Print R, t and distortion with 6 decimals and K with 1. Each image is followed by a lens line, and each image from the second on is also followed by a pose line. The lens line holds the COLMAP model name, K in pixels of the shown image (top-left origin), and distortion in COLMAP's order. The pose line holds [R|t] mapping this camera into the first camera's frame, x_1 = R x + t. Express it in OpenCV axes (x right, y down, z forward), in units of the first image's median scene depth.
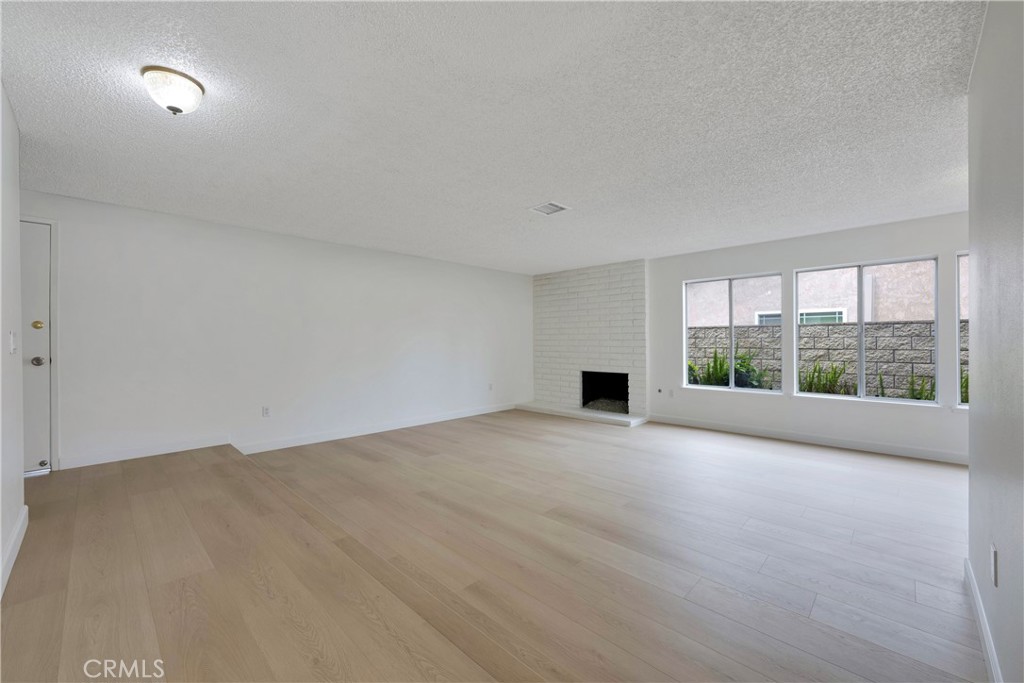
lens RADIAL K [[406.5, 0, 509.6], [0, 406.5, 341.1], [0, 0, 1]] dist [-0.000797, -0.000229]
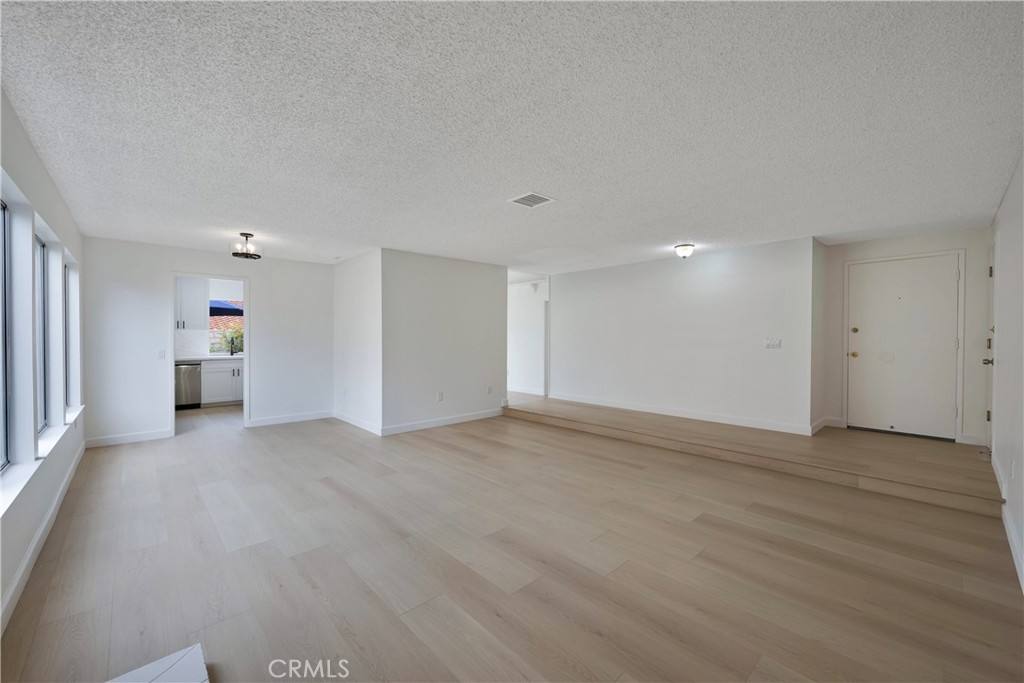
lens RADIAL K [[406.5, 0, 509.6], [0, 406.5, 341.1], [0, 0, 1]] dist [-0.000797, -0.000229]
pose [[-0.999113, 0.003149, 0.042000, 0.064002], [0.003551, 0.999949, 0.009497, -0.012913], [-0.041968, 0.009638, -0.999072, 1.124414]]
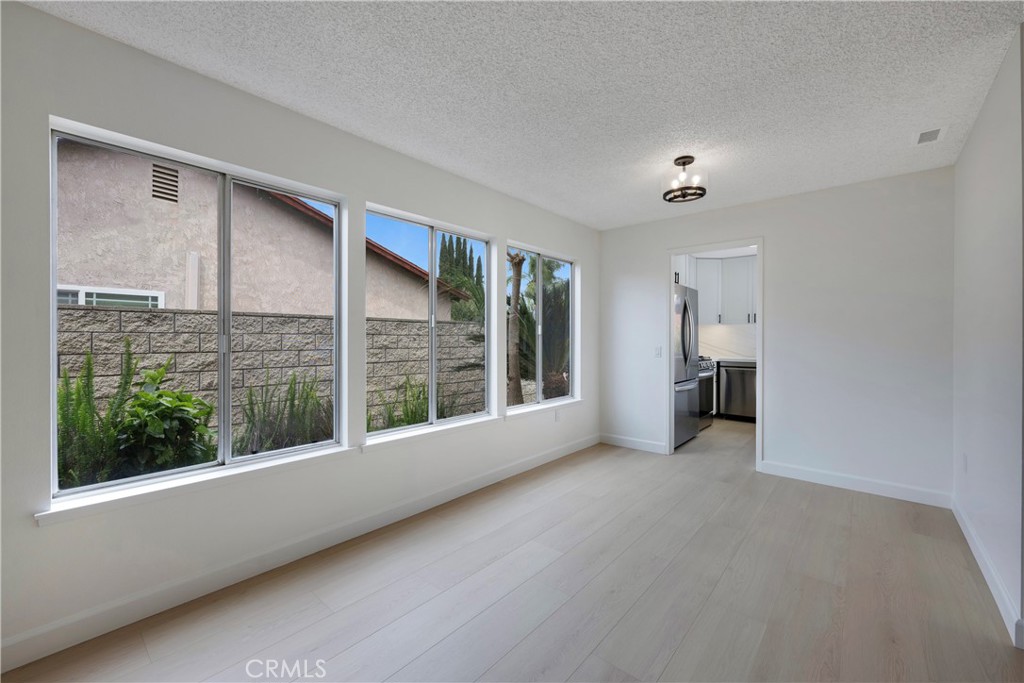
lens RADIAL K [[406.5, 0, 509.6], [0, 406.5, 341.1], [0, 0, 1]] dist [-0.000797, -0.000229]
pose [[-0.062752, -0.003128, 0.998024, 0.129224], [-0.001622, 0.999994, 0.003032, 0.000082], [-0.998028, -0.001428, -0.062757, 0.644955]]
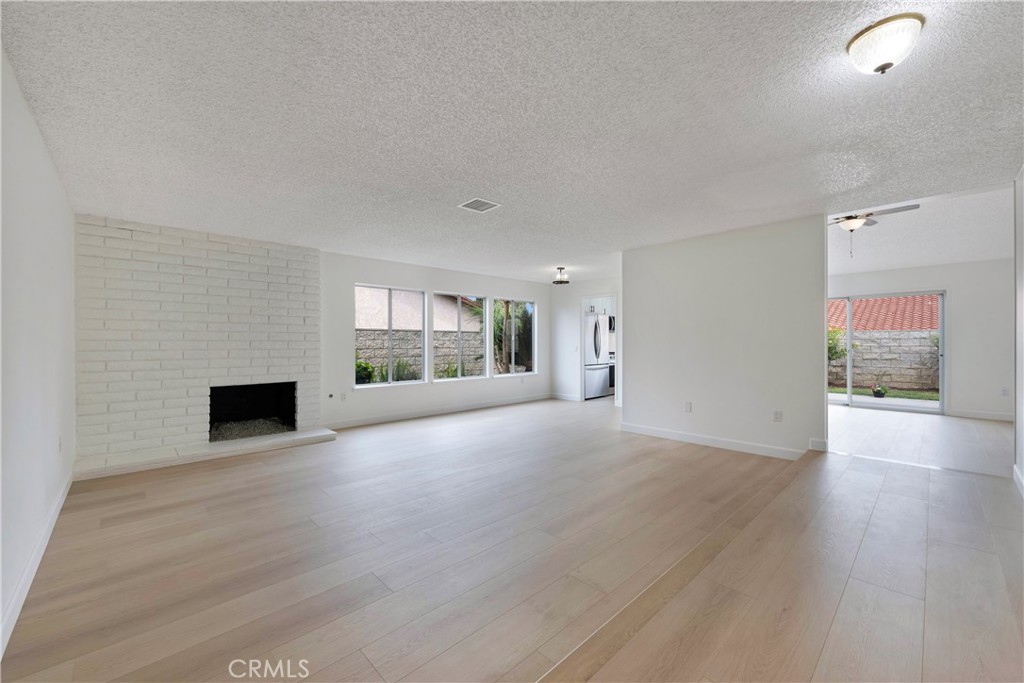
lens RADIAL K [[406.5, 0, 509.6], [0, 406.5, 341.1], [0, 0, 1]] dist [-0.000797, -0.000229]
pose [[0.035995, 0.005758, 0.999335, -0.510411], [-0.000725, 0.999983, -0.005736, 0.001962], [-0.999352, -0.000519, 0.035999, 0.525595]]
